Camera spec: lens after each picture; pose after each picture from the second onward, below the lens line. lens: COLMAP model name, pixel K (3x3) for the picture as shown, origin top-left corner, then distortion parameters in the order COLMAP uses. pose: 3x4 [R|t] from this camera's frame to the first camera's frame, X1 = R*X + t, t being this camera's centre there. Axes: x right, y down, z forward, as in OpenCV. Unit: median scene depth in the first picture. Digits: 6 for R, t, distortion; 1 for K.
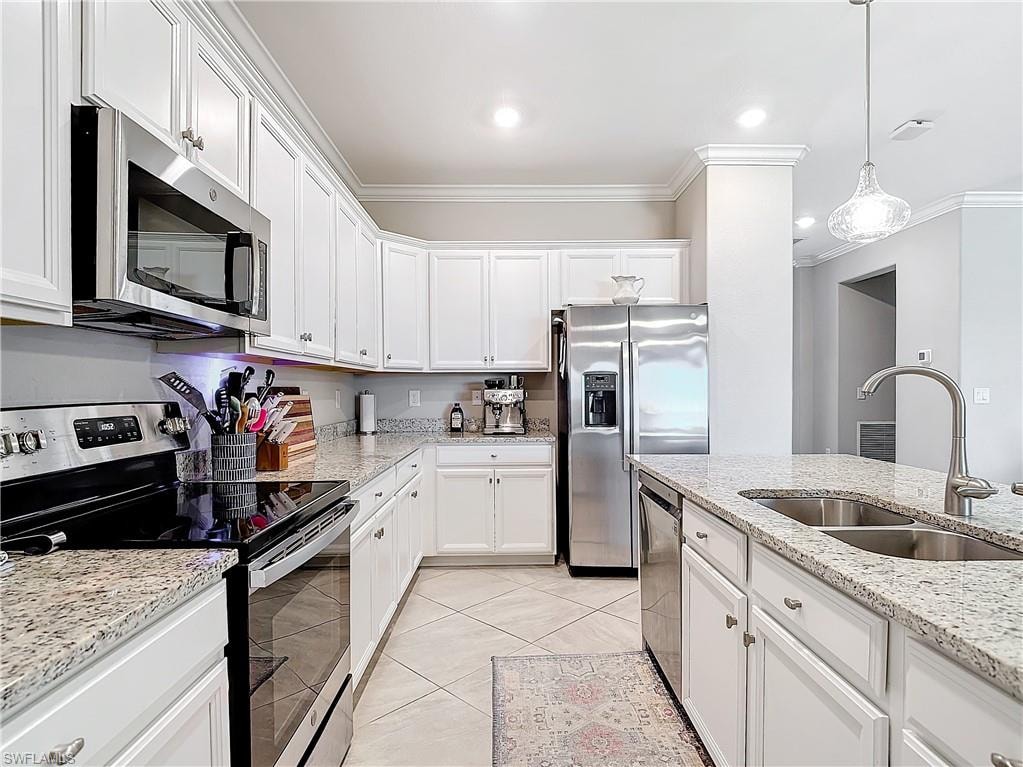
lens RADIAL K [[543.3, 0, 512.8], [0, 543.3, 396.1], [0, 0, 1]] dist [0.007709, -0.016619]
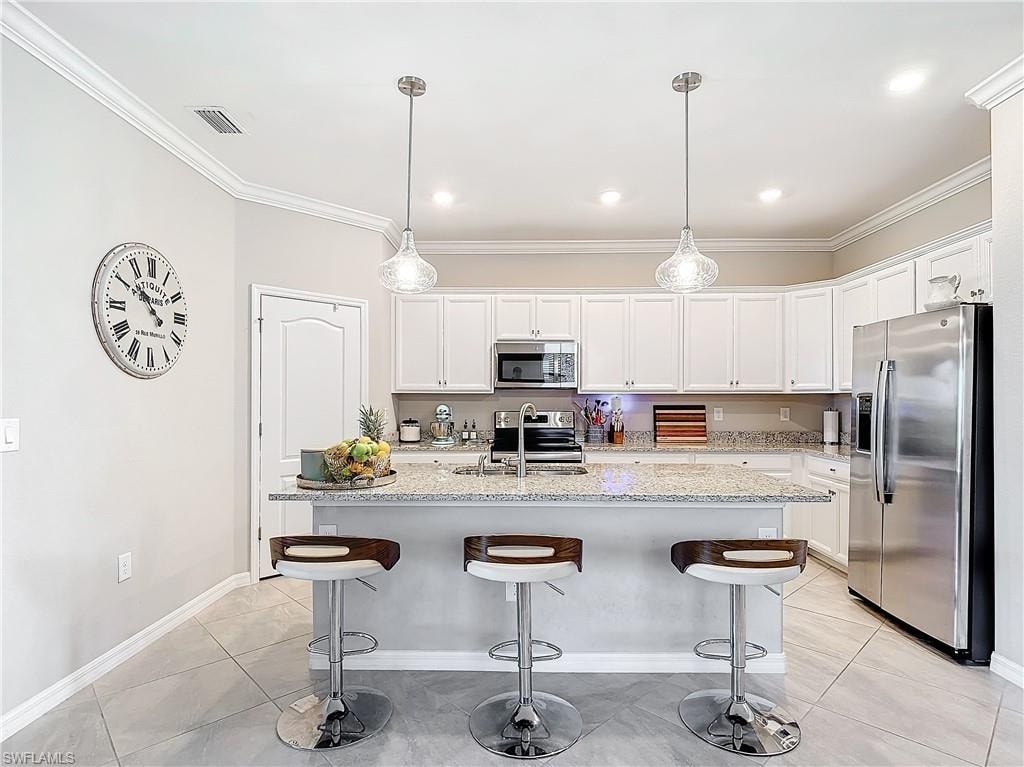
lens RADIAL K [[543.9, 0, 518.6], [0, 543.9, 395.6], [0, 0, 1]] dist [0.007709, -0.016619]
pose [[-0.019548, -0.003839, -0.999802, 1.819113], [-0.011161, 0.999931, -0.003621, -0.048182], [0.999747, 0.011088, -0.019589, 0.647039]]
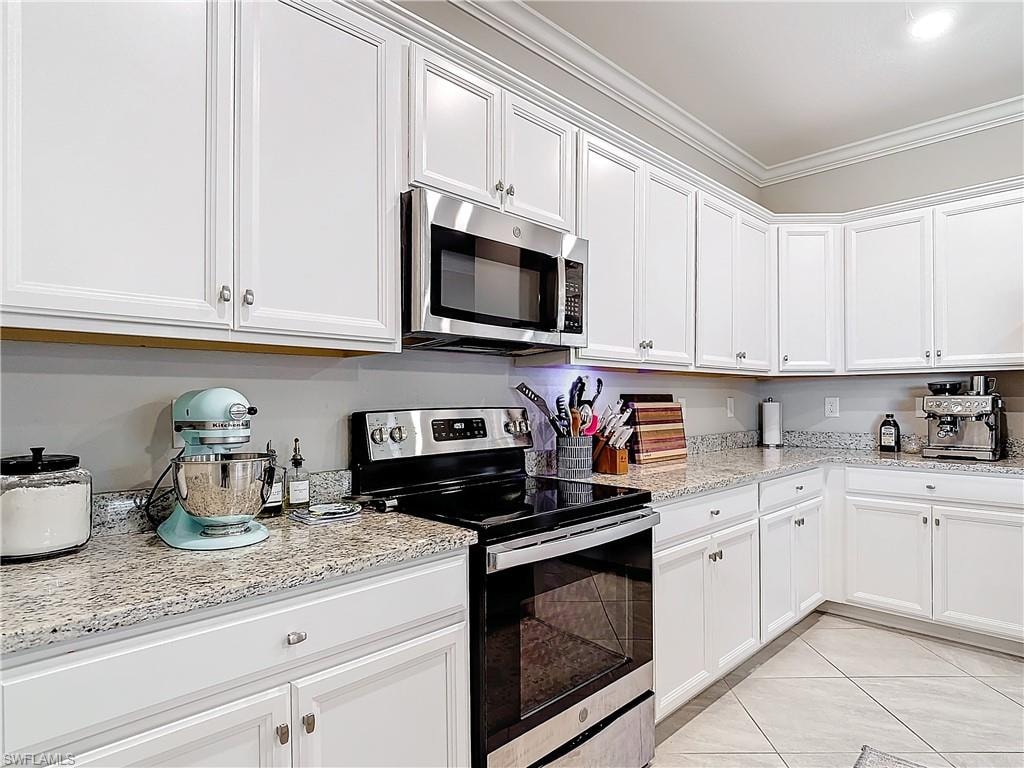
lens RADIAL K [[571.7, 0, 511.0], [0, 571.7, 400.0], [0, 0, 1]] dist [0.008954, -0.007978]
pose [[0.686857, 0.002394, -0.726789, 0.227886], [-0.006437, 0.999975, -0.002790, -0.001915], [0.726764, 0.006594, 0.686855, 0.098082]]
